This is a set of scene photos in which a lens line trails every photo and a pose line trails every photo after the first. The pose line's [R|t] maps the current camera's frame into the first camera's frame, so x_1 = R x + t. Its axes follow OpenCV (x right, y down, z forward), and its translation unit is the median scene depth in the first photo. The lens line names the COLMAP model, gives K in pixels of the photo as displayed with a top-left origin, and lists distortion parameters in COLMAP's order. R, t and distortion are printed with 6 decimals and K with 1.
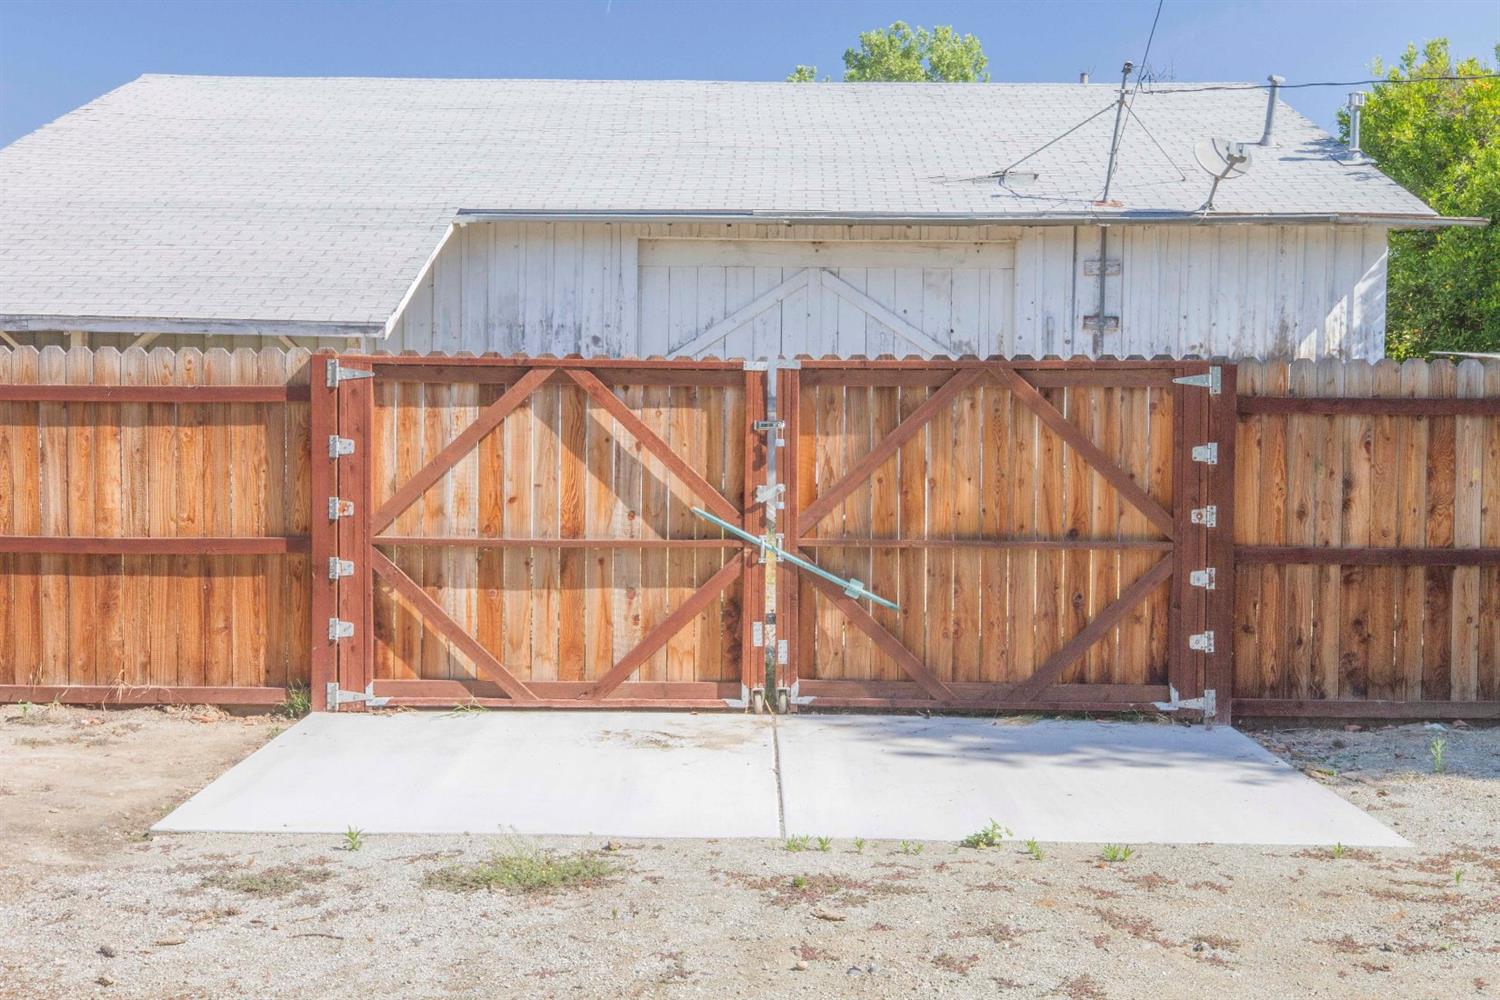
lens RADIAL K [[1752.4, 0, 749.0], [0, 1752.4, 499.8], [0, 0, 1]] dist [-0.023246, 0.000000]
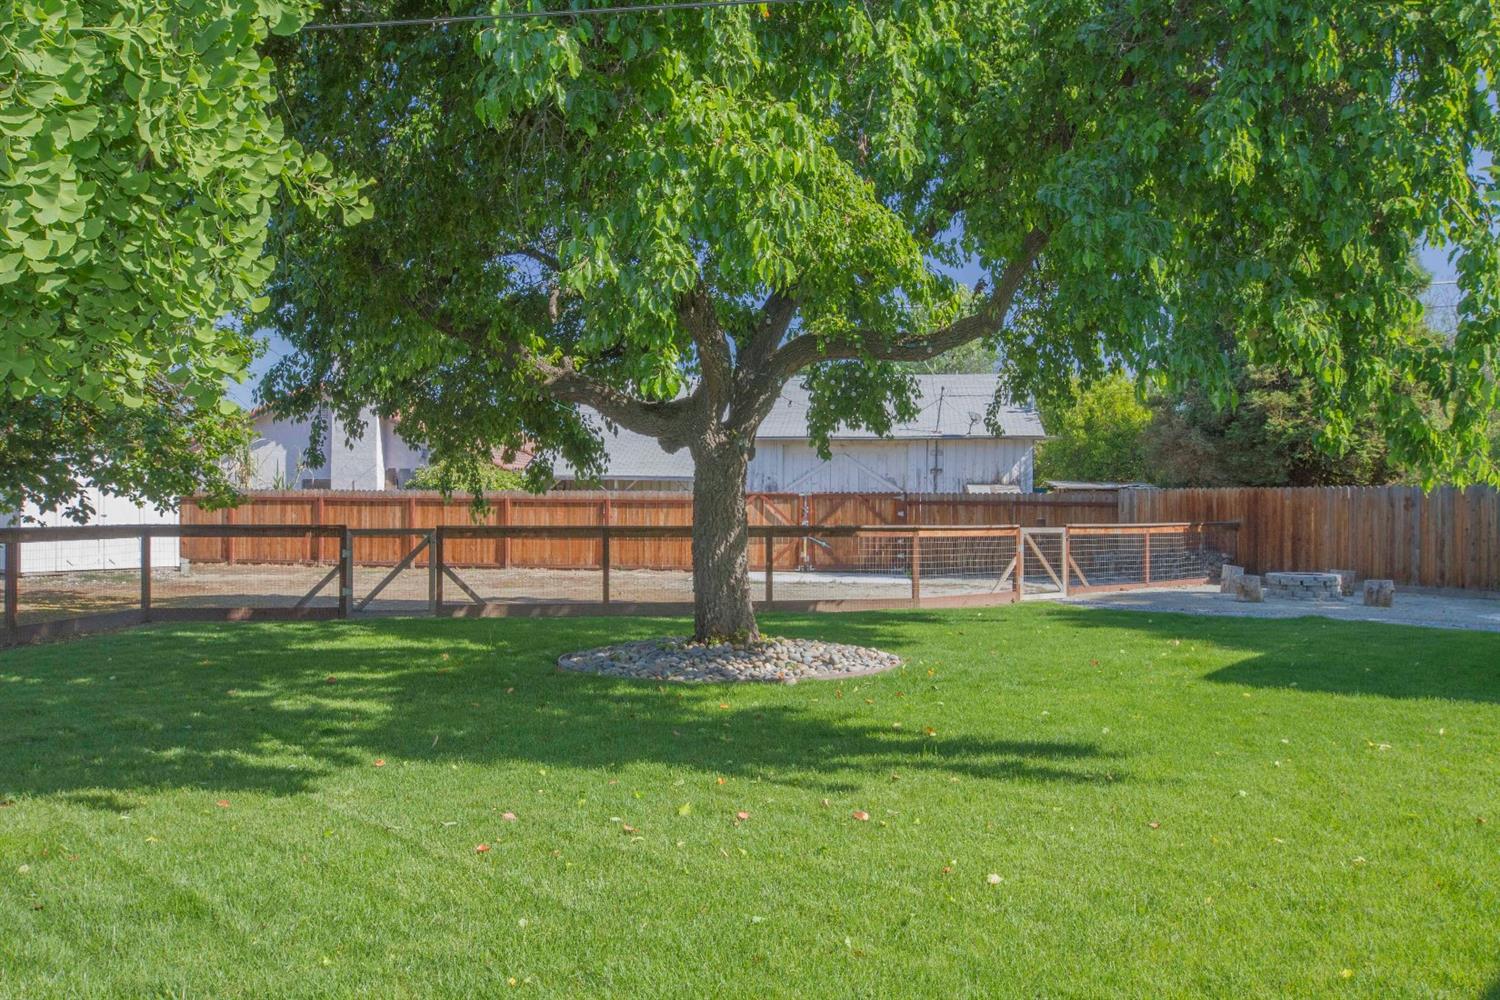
lens RADIAL K [[1171.1, 0, 749.9], [0, 1171.1, 501.9], [0, 0, 1]] dist [-0.010210, 0.001285]
pose [[0.992598, -0.003008, -0.121412, 0.234942], [-0.001575, 0.999290, -0.037634, 0.055196], [0.121439, 0.037546, 0.991889, -1.970843]]
